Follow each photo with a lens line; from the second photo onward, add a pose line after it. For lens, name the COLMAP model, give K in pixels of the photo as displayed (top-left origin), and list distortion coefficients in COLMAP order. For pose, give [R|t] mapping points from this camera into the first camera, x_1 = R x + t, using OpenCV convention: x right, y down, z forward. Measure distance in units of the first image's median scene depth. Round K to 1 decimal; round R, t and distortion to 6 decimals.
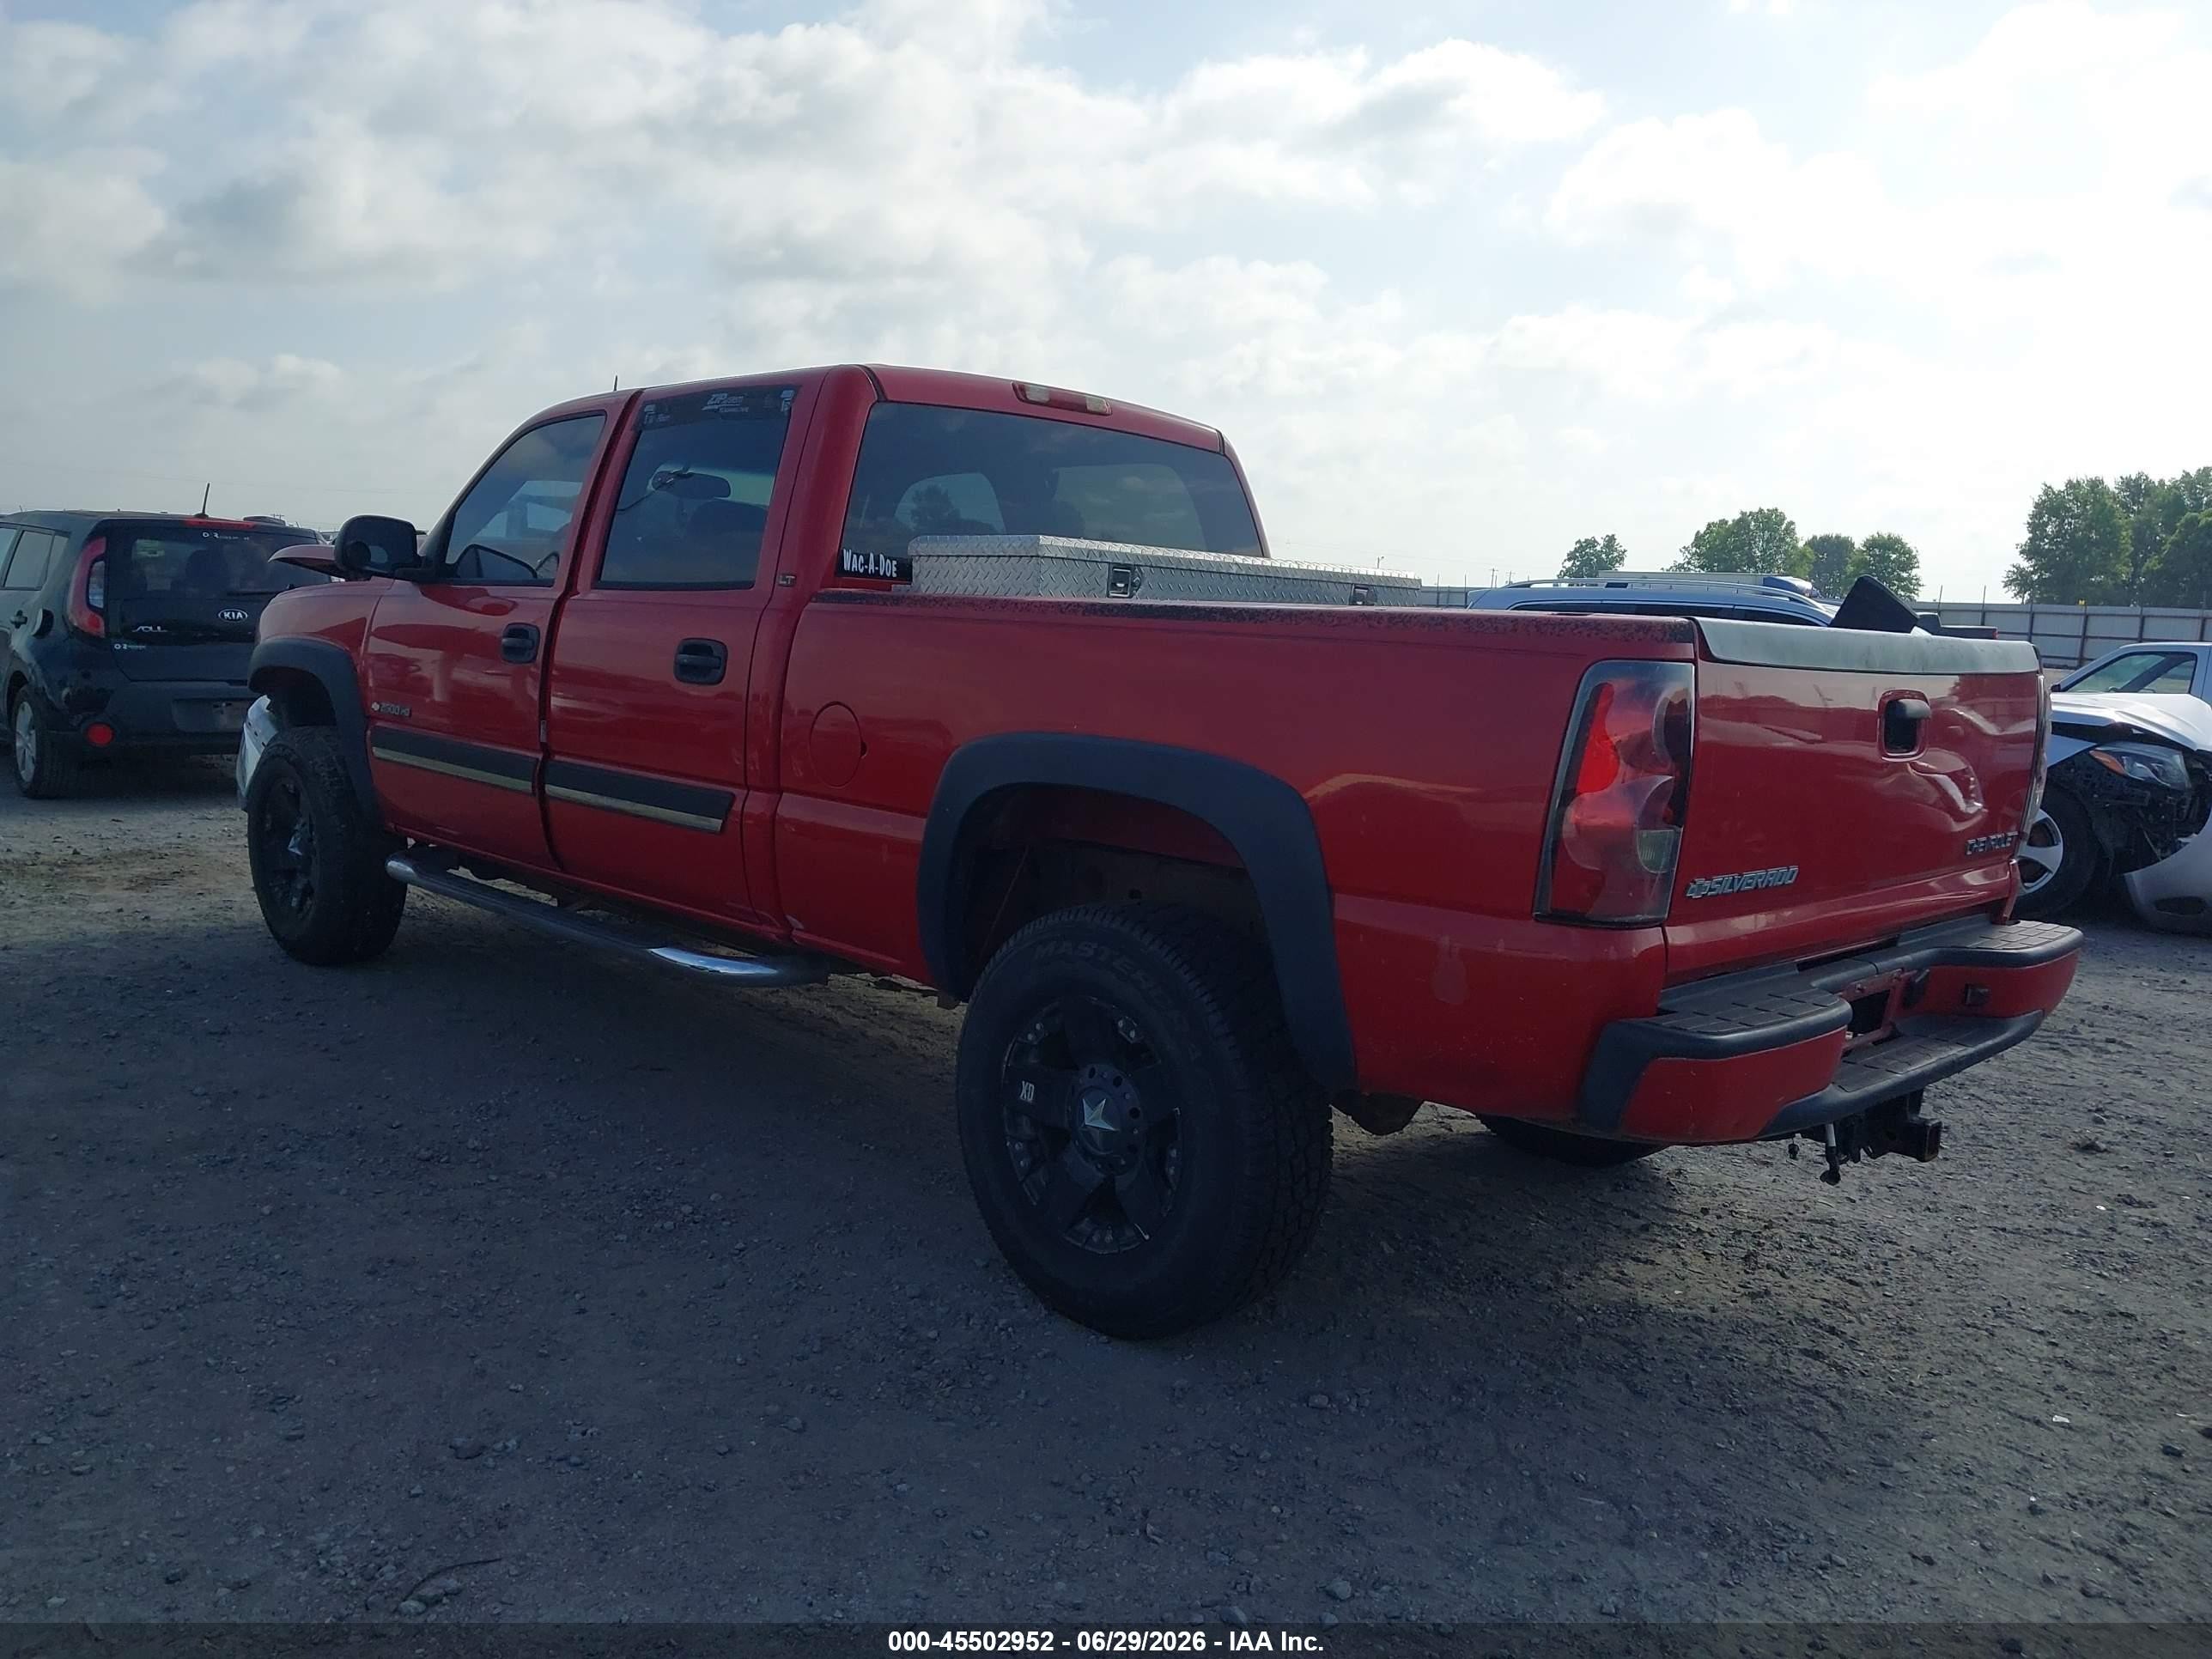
lens RADIAL K [[1754.0, 0, 1098.4], [0, 1754.0, 824.6], [0, 0, 1]] dist [0.025155, -0.033439]
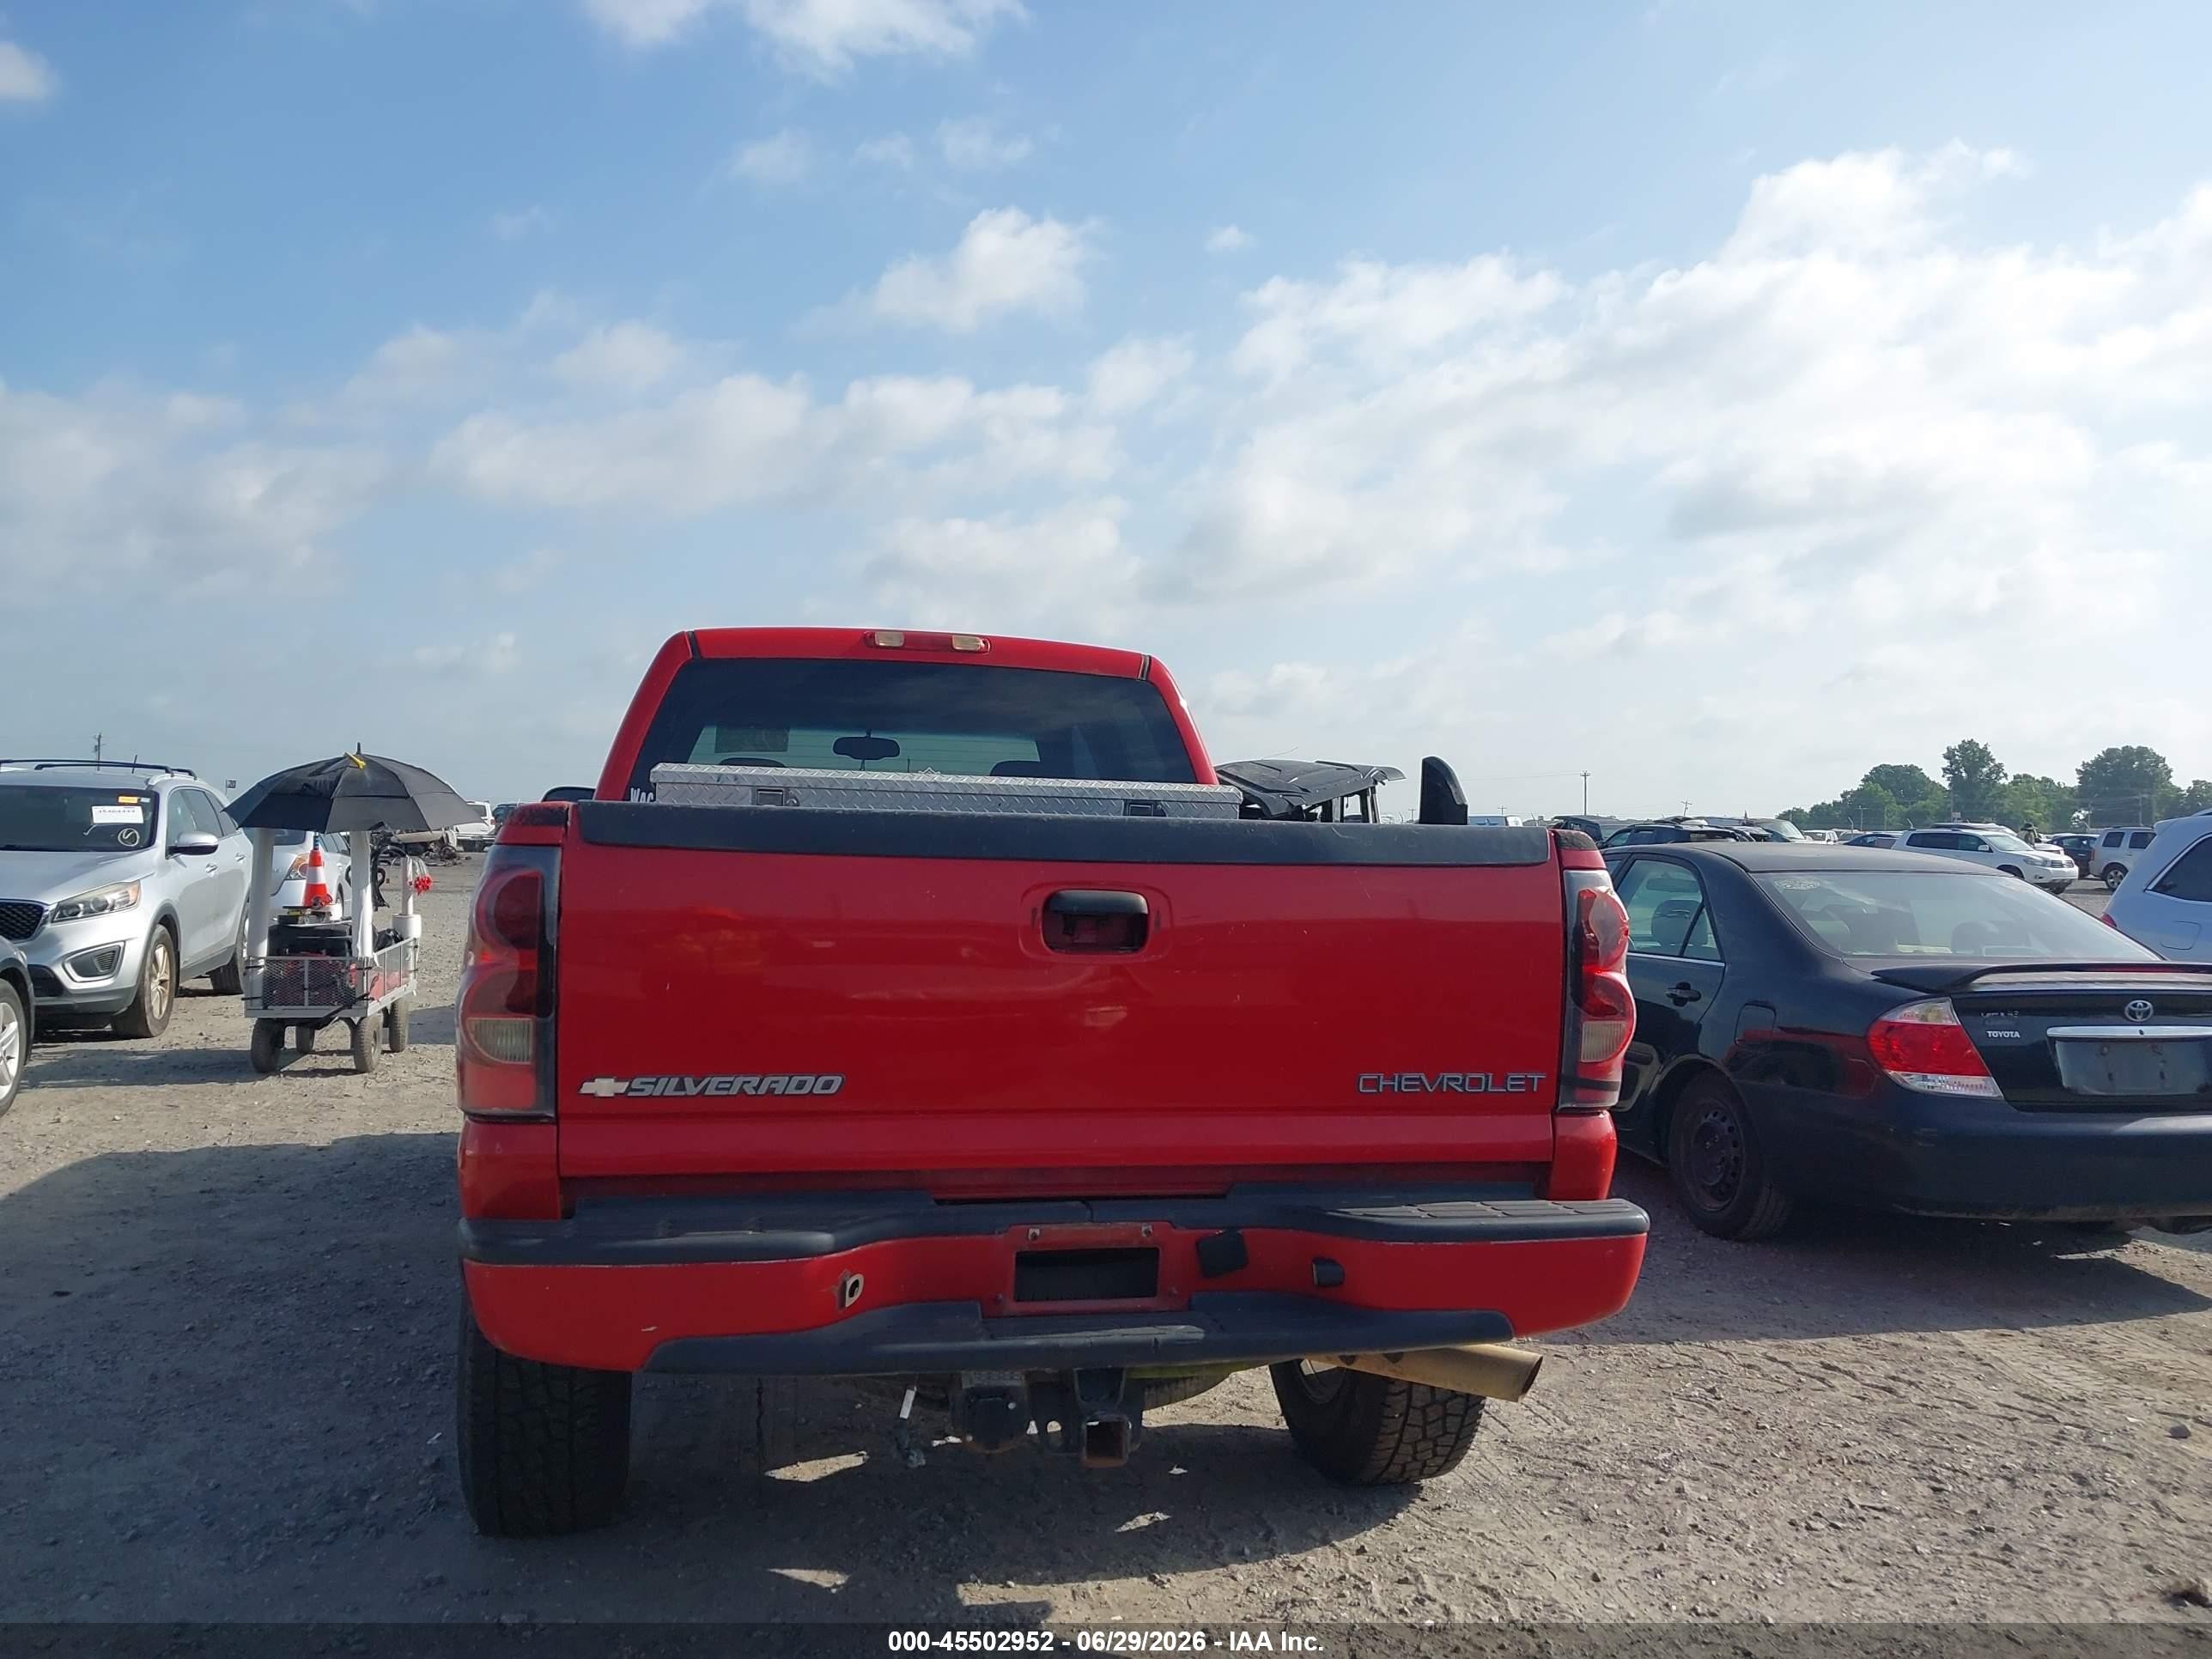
lens RADIAL K [[1754.0, 0, 1100.7], [0, 1754.0, 834.4], [0, 0, 1]] dist [0.025155, -0.033439]
pose [[0.854975, -0.027005, -0.517966, 0.568951], [-0.051476, 0.989295, -0.136547, 0.009554], [0.516109, 0.143407, 0.844432, 0.178228]]
